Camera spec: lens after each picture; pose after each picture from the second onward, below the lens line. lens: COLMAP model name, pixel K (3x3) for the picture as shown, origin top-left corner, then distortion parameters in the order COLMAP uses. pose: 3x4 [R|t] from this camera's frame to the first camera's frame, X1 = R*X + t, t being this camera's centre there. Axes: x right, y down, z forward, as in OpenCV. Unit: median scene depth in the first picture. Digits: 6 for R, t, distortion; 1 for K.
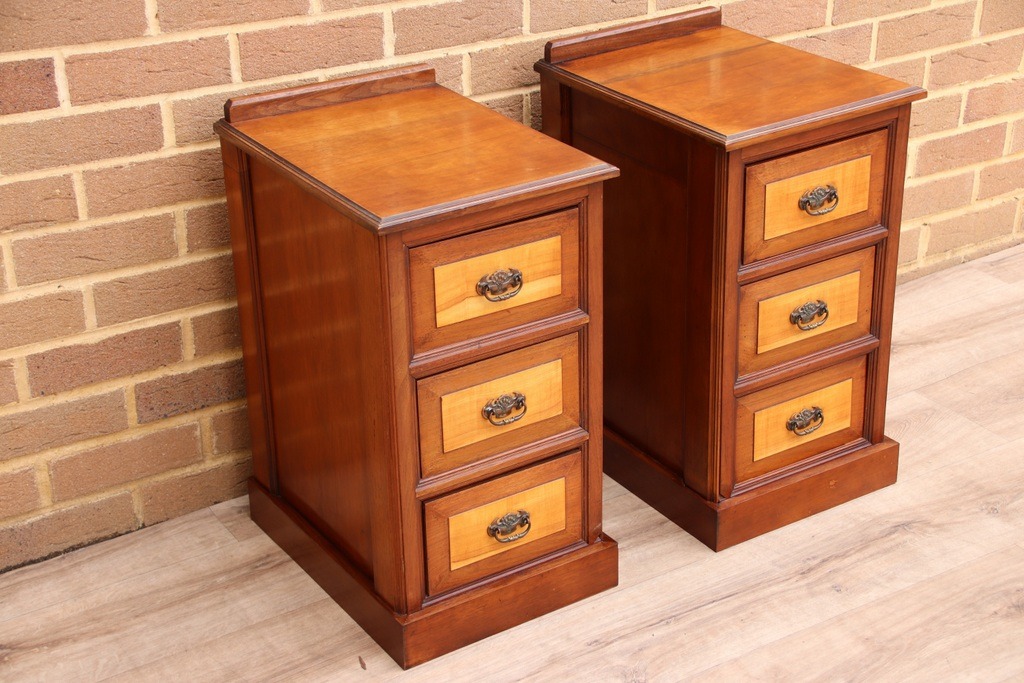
lens RADIAL K [[1719.0, 0, 516.1], [0, 1719.0, 359.8], [0, 0, 1]] dist [0.187399, 0.942507]
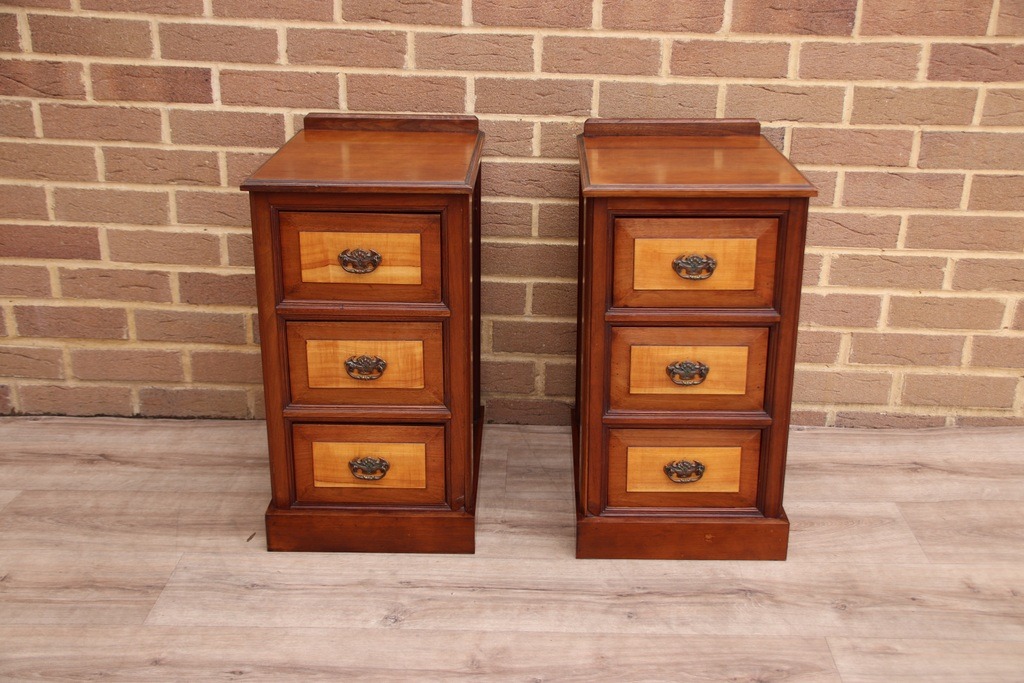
lens RADIAL K [[1161.4, 0, 519.2], [0, 1161.4, 358.9], [0, 0, 1]] dist [-0.025354, 0.372810]
pose [[0.832171, 0.223903, -0.507306, 0.463731], [-0.265578, 0.964036, -0.010163, 0.001796], [0.486785, 0.143186, 0.861706, 0.312569]]
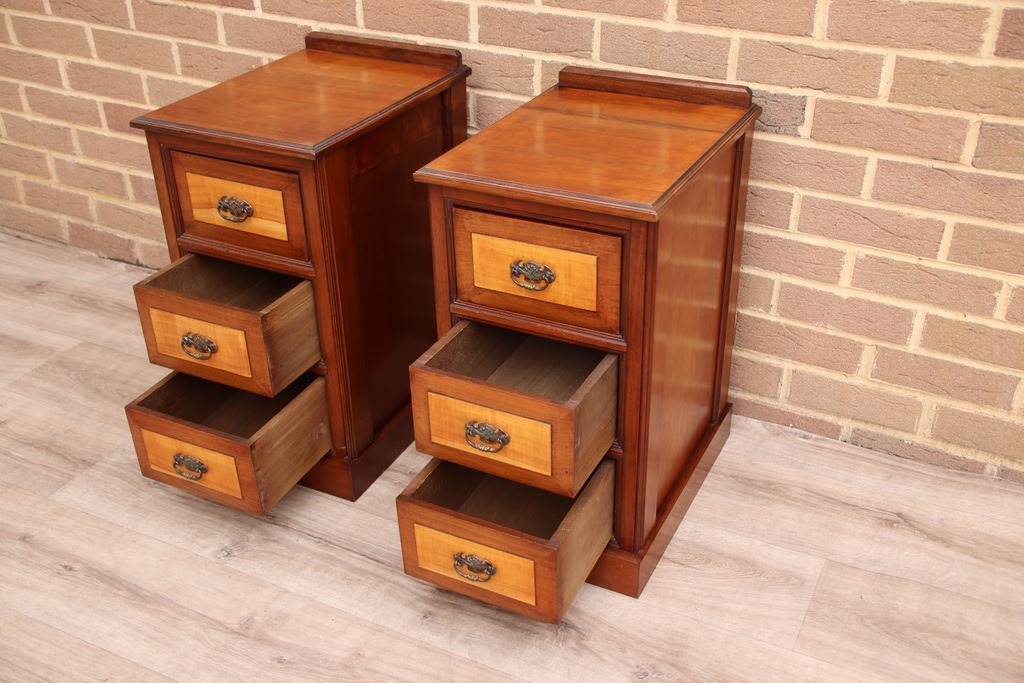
lens RADIAL K [[1063.3, 0, 512.4], [0, 1063.3, 352.8], [0, 0, 1]] dist [-0.074314, 0.312982]
pose [[0.510985, 0.453237, -0.730391, 0.615470], [-0.373936, 0.882292, 0.285890, -0.216598], [0.773994, 0.127034, 0.620319, 0.619877]]
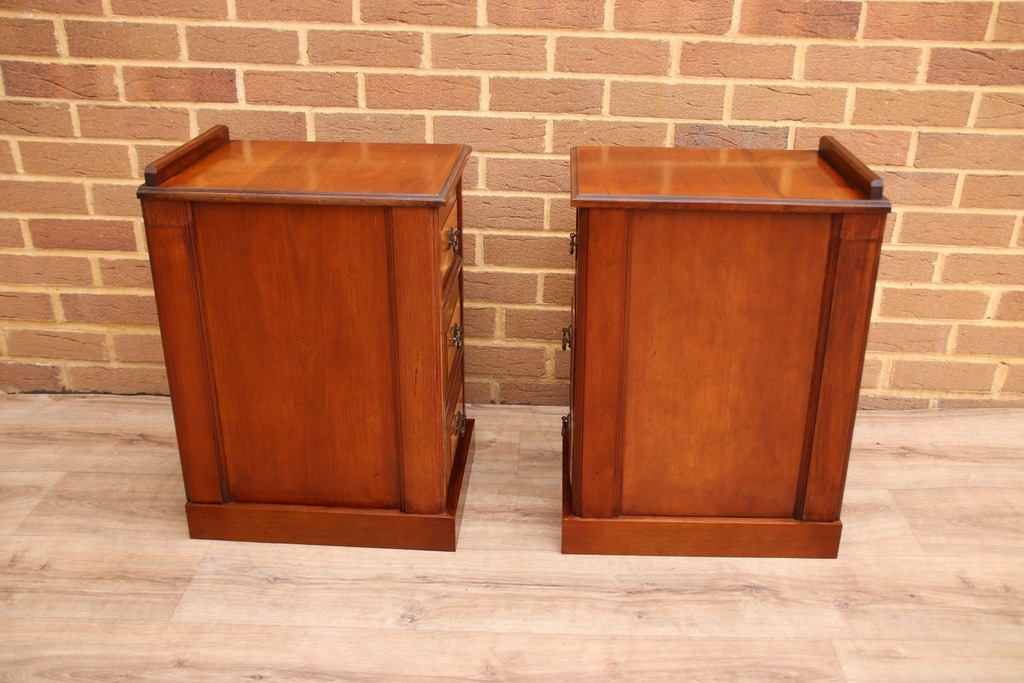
lens RADIAL K [[969.2, 0, 516.6], [0, 969.2, 352.4], [0, 0, 1]] dist [-0.104748, 0.237748]
pose [[0.827258, 0.257862, -0.499150, 0.387005], [-0.268631, 0.961855, 0.051685, -0.042731], [0.493438, 0.091330, 0.864973, 0.407732]]
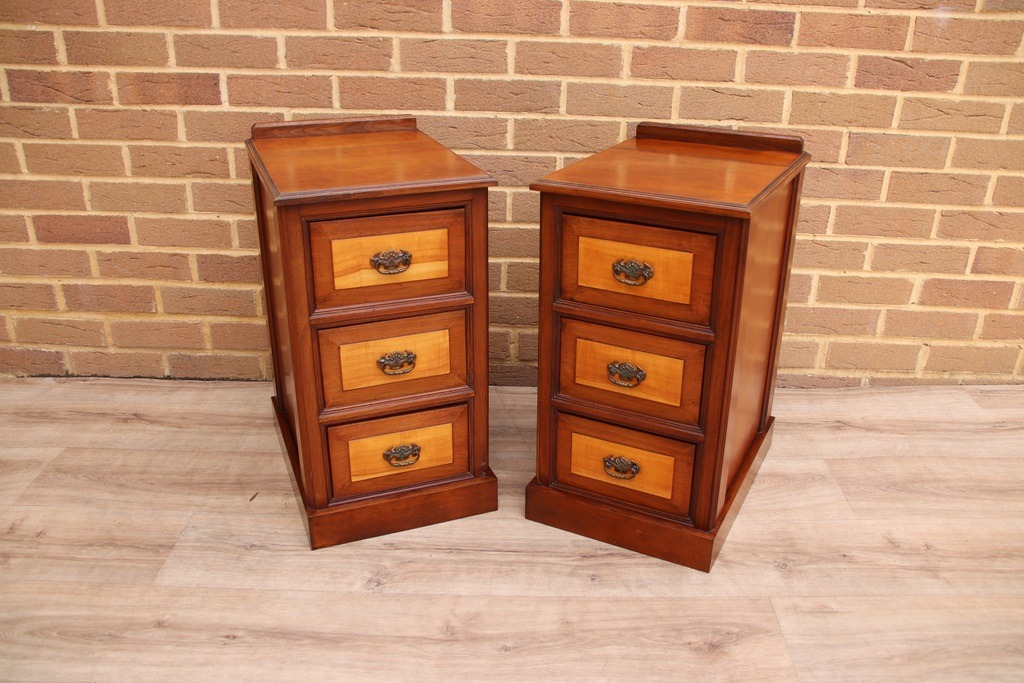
lens RADIAL K [[865.0, 0, 516.0], [0, 865.0, 351.1], [0, 0, 1]] dist [-0.142570, 0.153513]
pose [[0.837388, 0.255218, -0.483369, 0.386757], [-0.265177, 0.962952, 0.049043, -0.033585], [0.477978, 0.087110, 0.874042, 0.447244]]
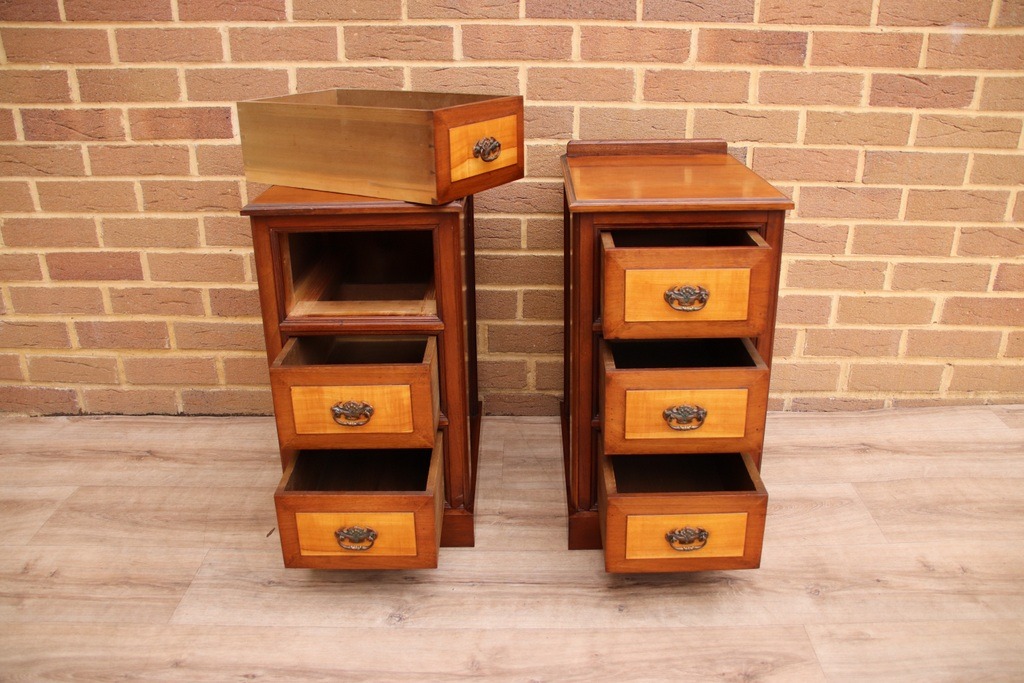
lens RADIAL K [[864.2, 0, 514.4], [0, 864.2, 355.9], [0, 0, 1]] dist [-0.145942, 0.150685]
pose [[0.836372, 0.219590, -0.502257, 0.375976], [-0.244489, 0.969507, 0.016745, -0.024524], [0.490618, 0.108792, 0.864556, 0.454739]]
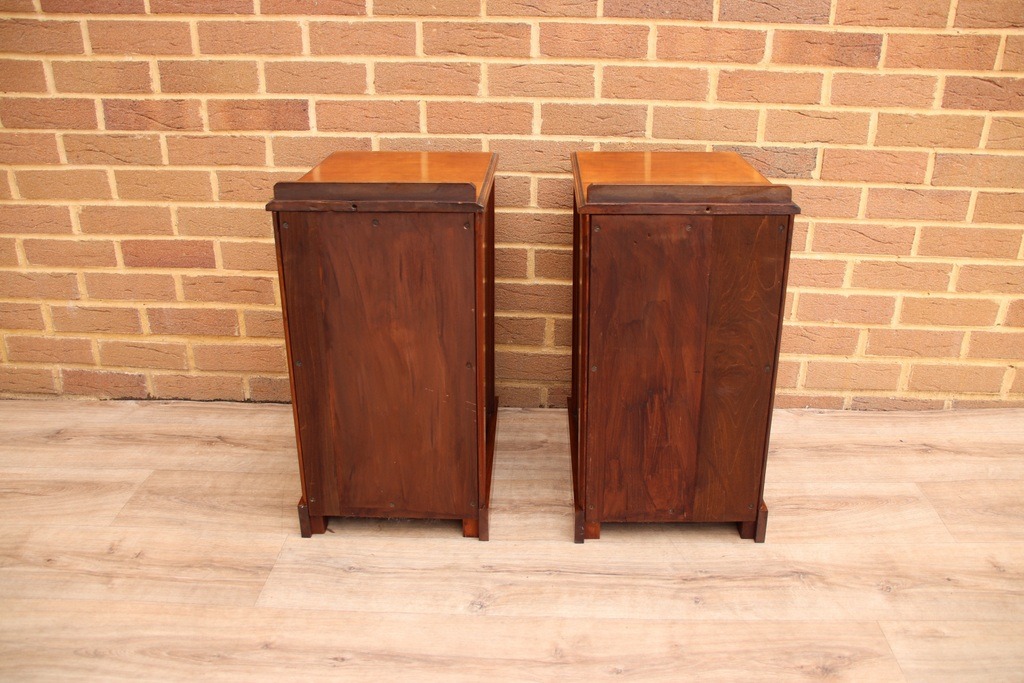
lens RADIAL K [[866.3, 0, 515.1], [0, 866.3, 353.4], [0, 0, 1]] dist [-0.143449, 0.158633]
pose [[0.820289, 0.240084, -0.519120, 0.346376], [-0.262321, 0.964465, 0.031541, -0.017315], [0.508246, 0.110303, 0.854119, 0.421069]]
